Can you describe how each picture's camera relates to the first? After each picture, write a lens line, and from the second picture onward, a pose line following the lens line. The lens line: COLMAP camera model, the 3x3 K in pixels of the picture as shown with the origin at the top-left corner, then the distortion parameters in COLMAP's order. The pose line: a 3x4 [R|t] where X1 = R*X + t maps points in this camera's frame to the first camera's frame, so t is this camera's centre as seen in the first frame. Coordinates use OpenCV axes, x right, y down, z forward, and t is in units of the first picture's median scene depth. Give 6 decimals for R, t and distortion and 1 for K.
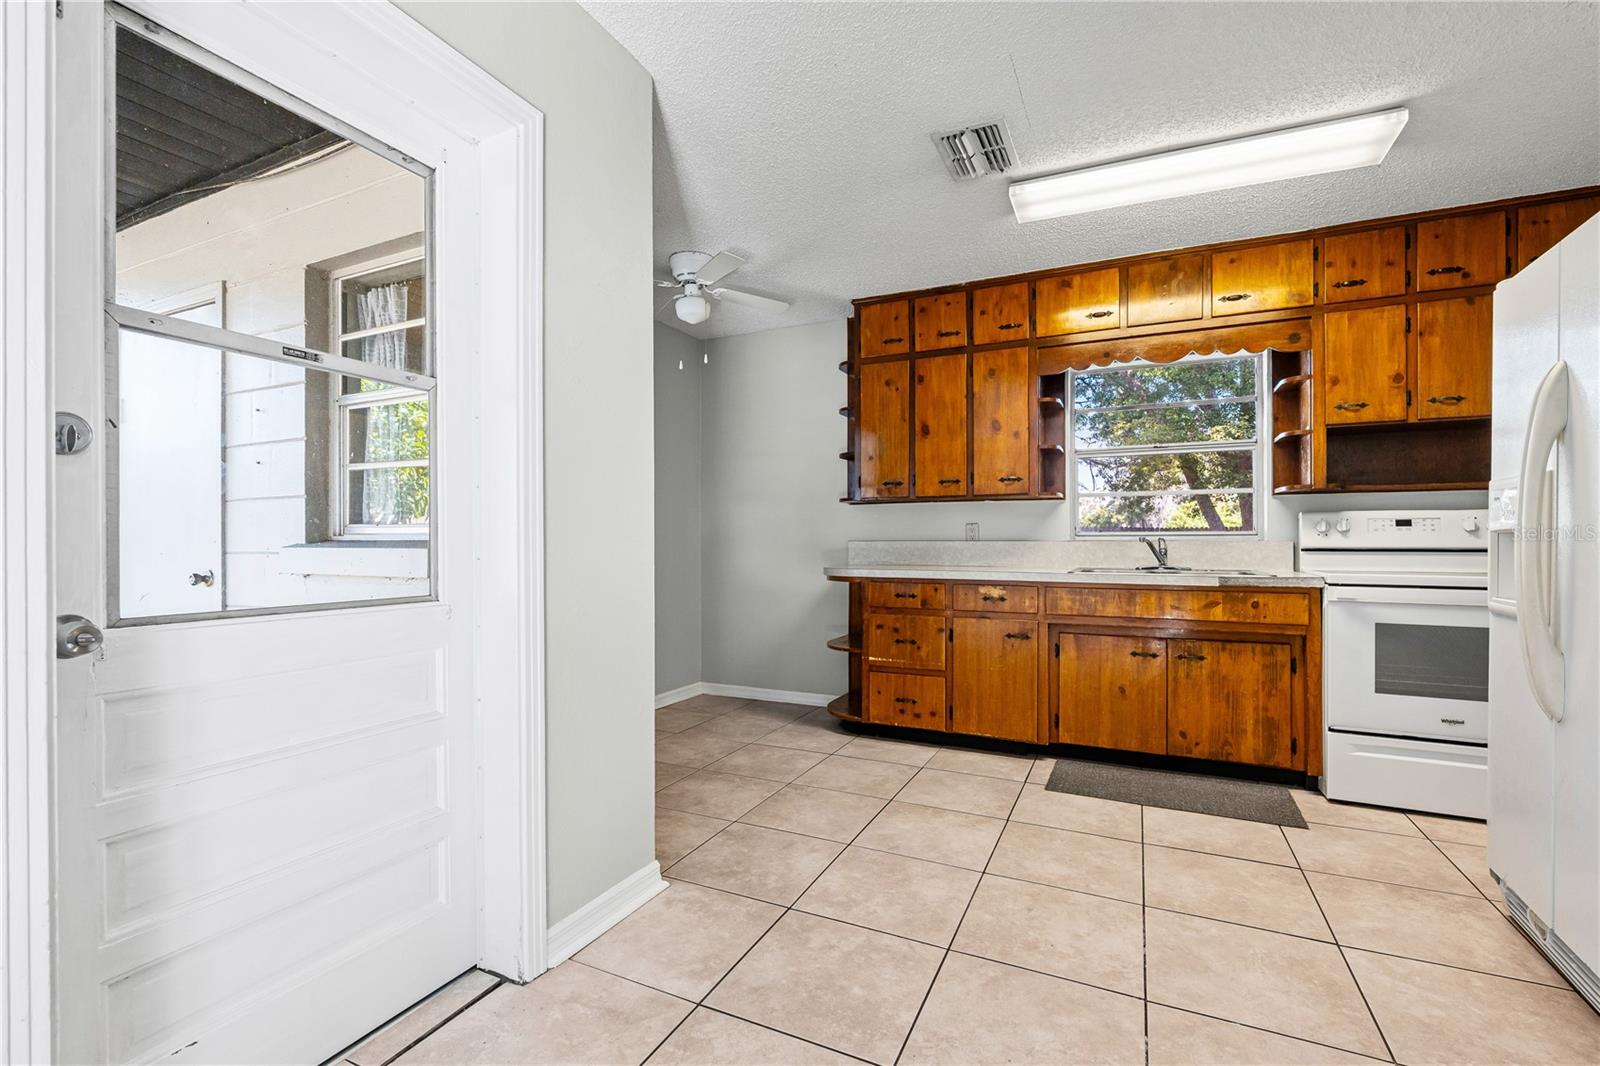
lens RADIAL K [[702.1, 0, 800.9], [0, 702.1, 537.9], [0, 0, 1]] dist [-0.009083, 0.000510]
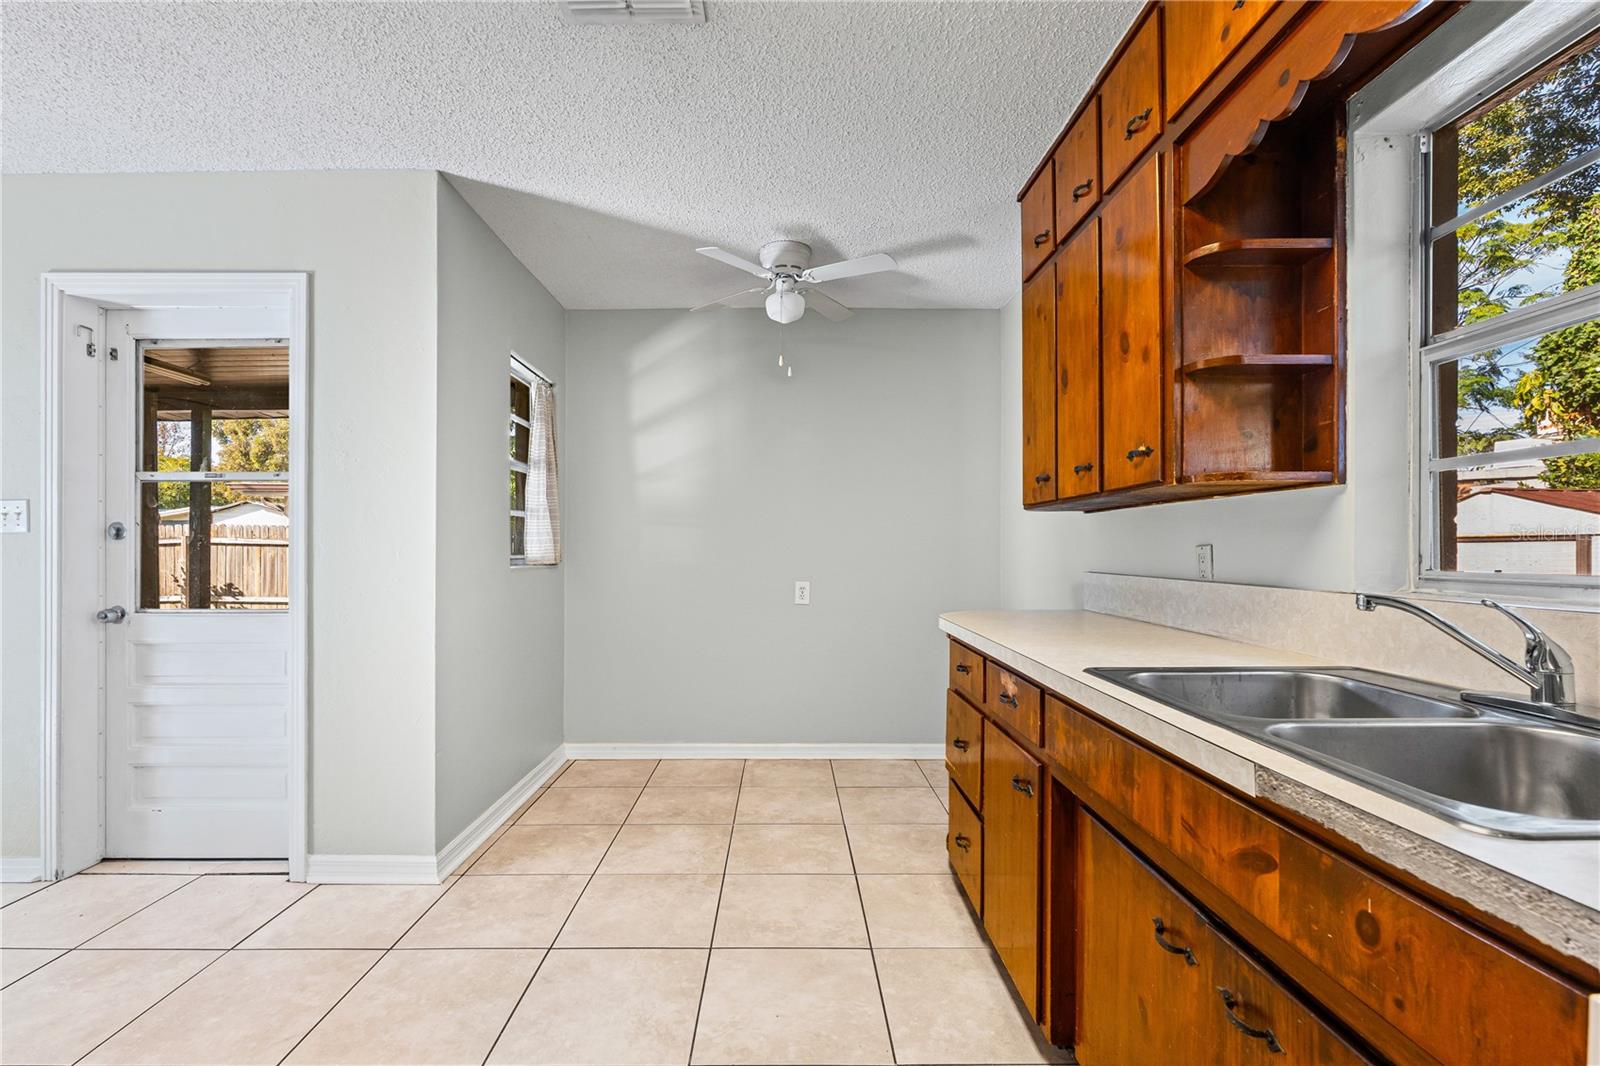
lens RADIAL K [[709.1, 0, 785.0], [0, 709.1, 543.3], [0, 0, 1]] dist [-0.003412, -0.000393]
pose [[0.430495, -0.006233, -0.902571, 0.684411], [0.006029, 0.999974, -0.004031, -0.025748], [0.902573, -0.003706, 0.430521, 0.645639]]
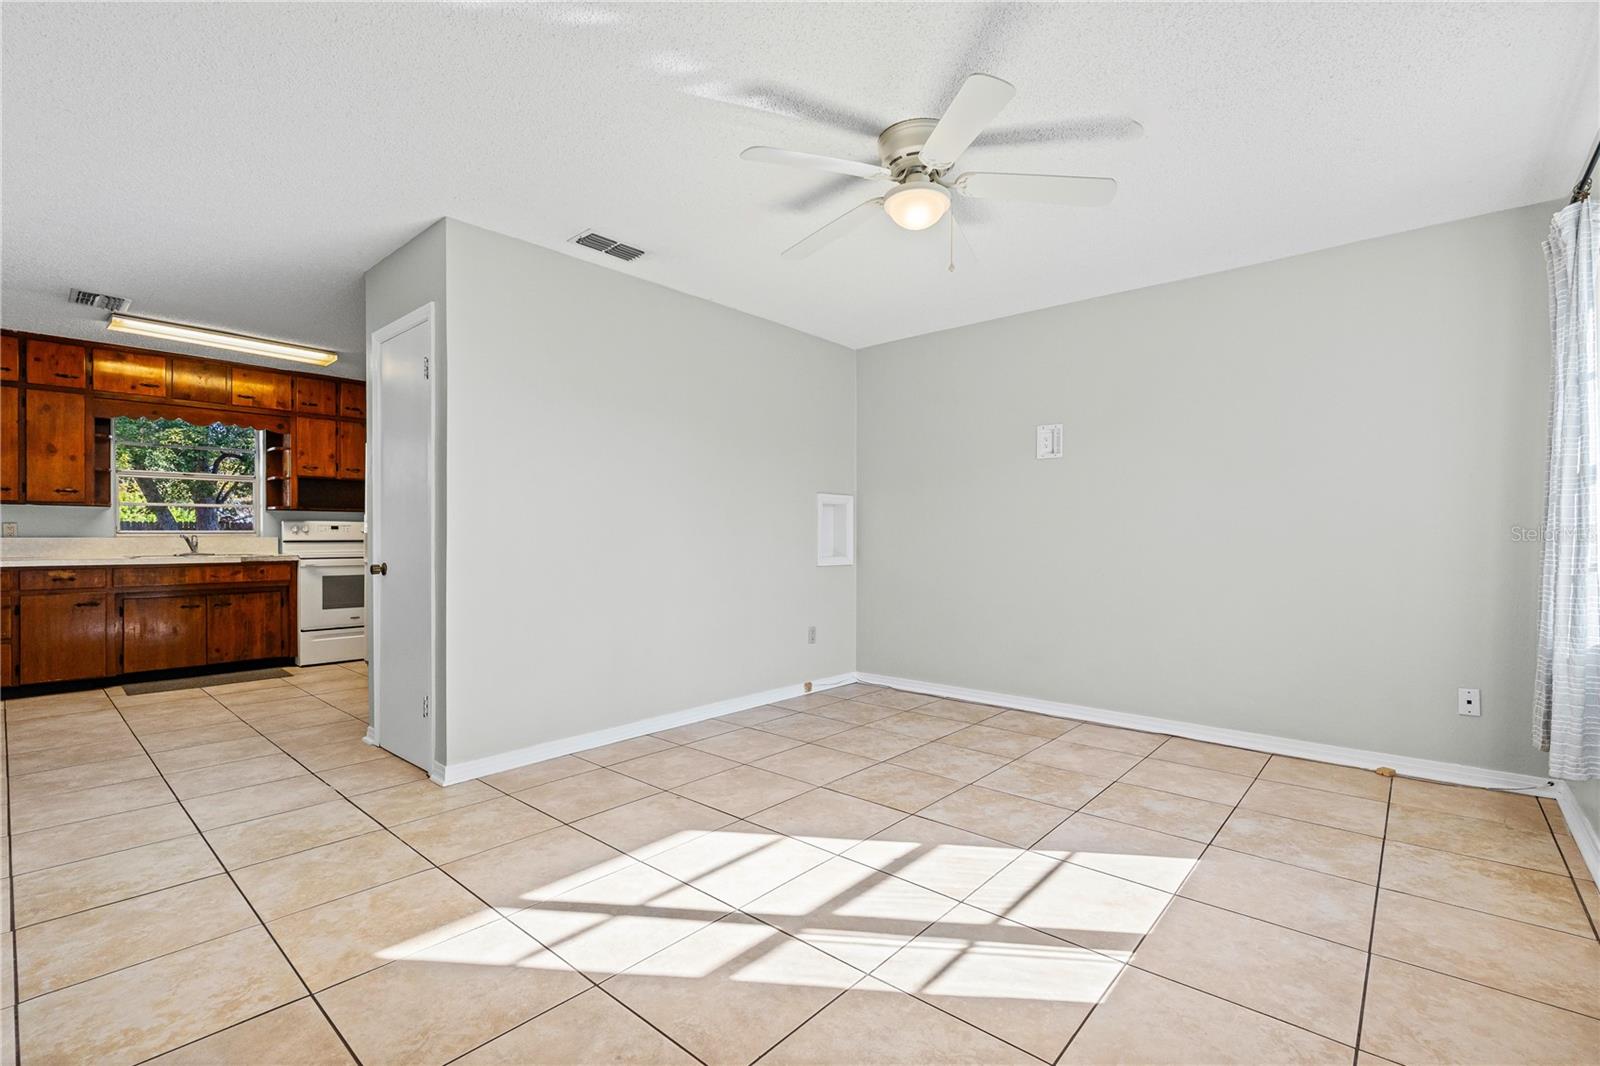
lens RADIAL K [[713.8, 0, 808.1], [0, 713.8, 539.5], [0, 0, 1]] dist [-0.007776, 0.000222]
pose [[0.266865, -0.006138, 0.963714, -0.684866], [-0.004191, 0.999963, 0.007529, -0.008172], [-0.963725, -0.006048, 0.266830, -0.789649]]
